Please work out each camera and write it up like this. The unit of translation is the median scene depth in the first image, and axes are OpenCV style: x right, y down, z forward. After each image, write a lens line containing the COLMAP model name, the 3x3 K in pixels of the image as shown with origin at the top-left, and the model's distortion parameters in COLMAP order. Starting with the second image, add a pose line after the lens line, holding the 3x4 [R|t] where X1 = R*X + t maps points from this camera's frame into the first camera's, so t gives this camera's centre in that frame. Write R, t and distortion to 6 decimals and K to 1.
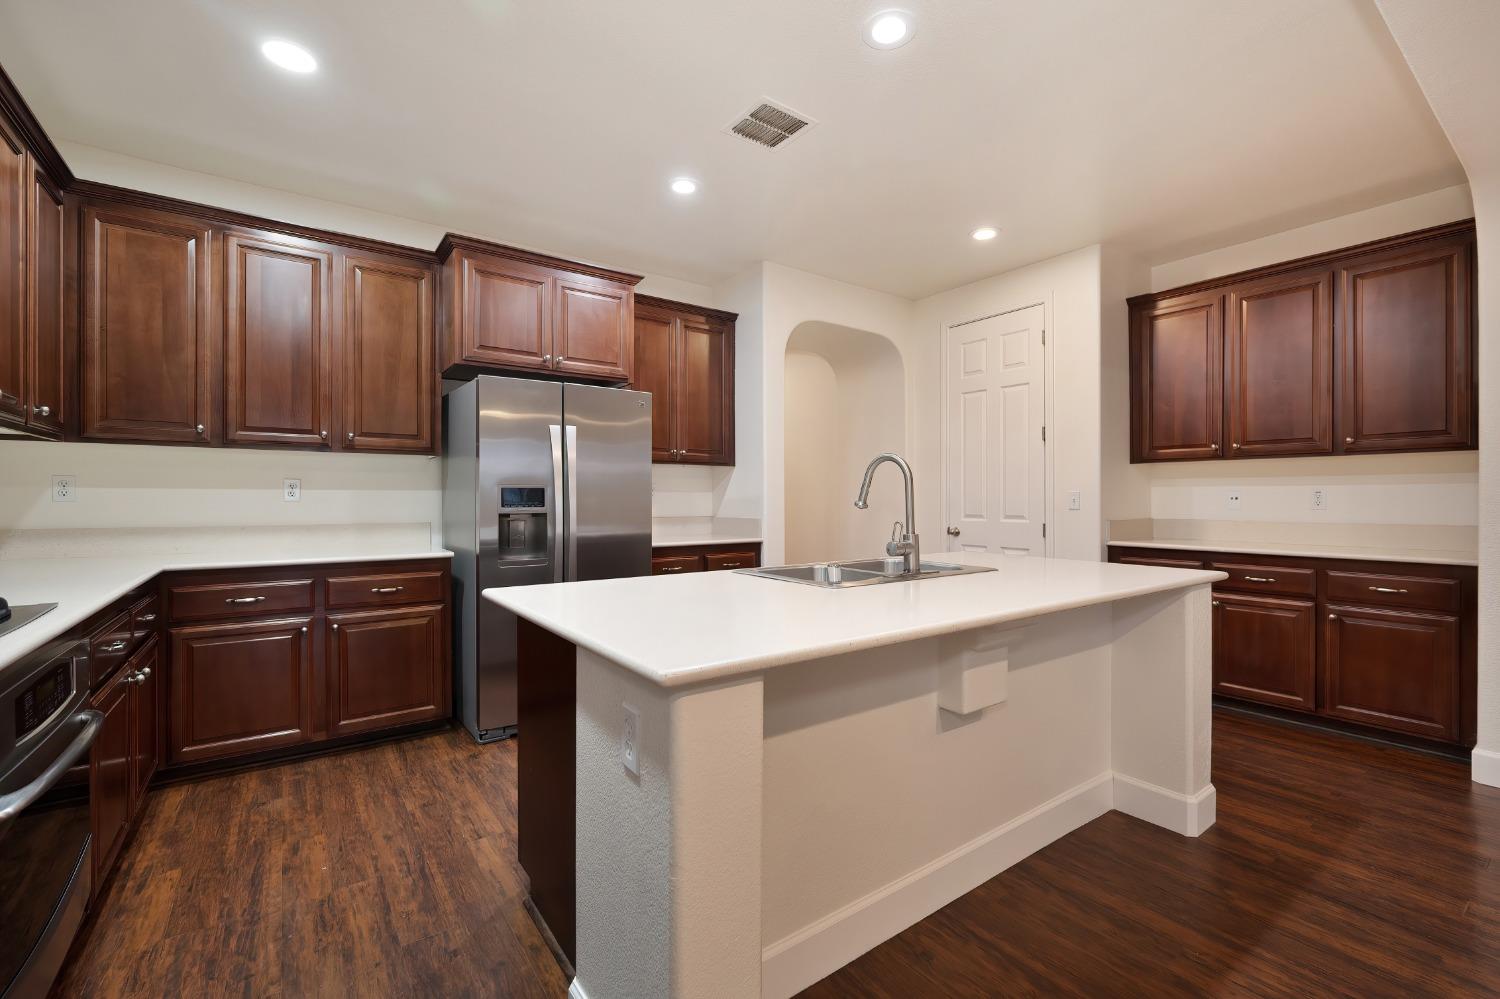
lens RADIAL K [[646.0, 0, 751.8], [0, 646.0, 497.1], [0, 0, 1]] dist [0.015785, 0.000248]
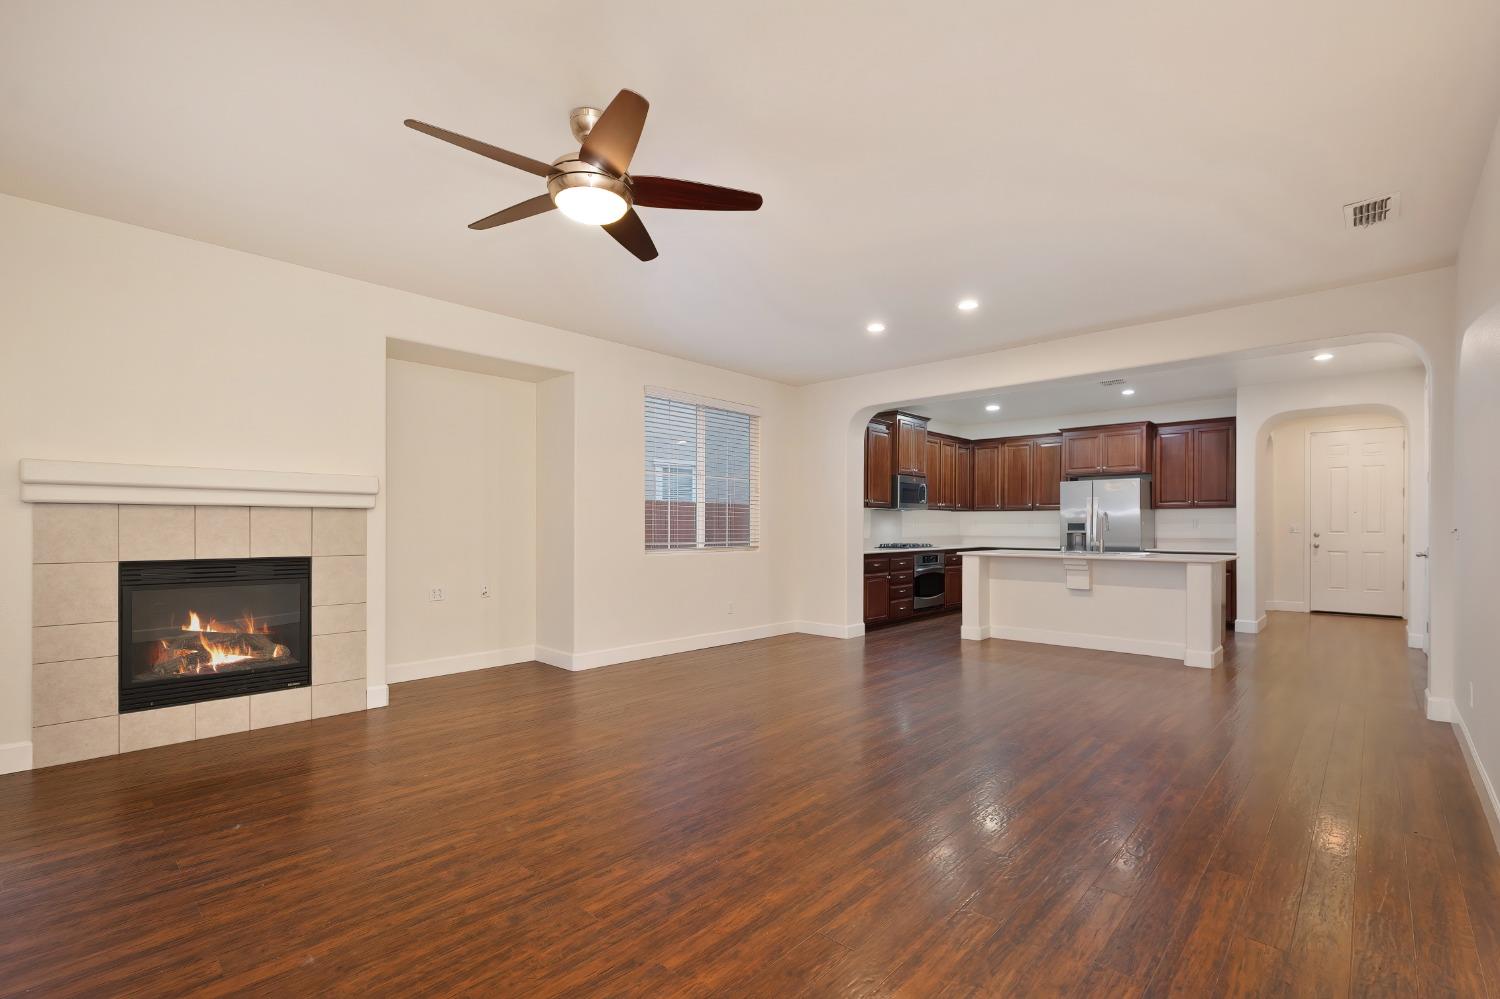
lens RADIAL K [[666.0, 0, 751.1], [0, 666.0, 516.9], [0, 0, 1]] dist [-0.005015, -0.000254]
pose [[0.187165, -0.014171, -0.982226, 1.984851], [0.003922, 0.999899, -0.013679, -0.007304], [0.982321, -0.001292, 0.187202, -0.759631]]
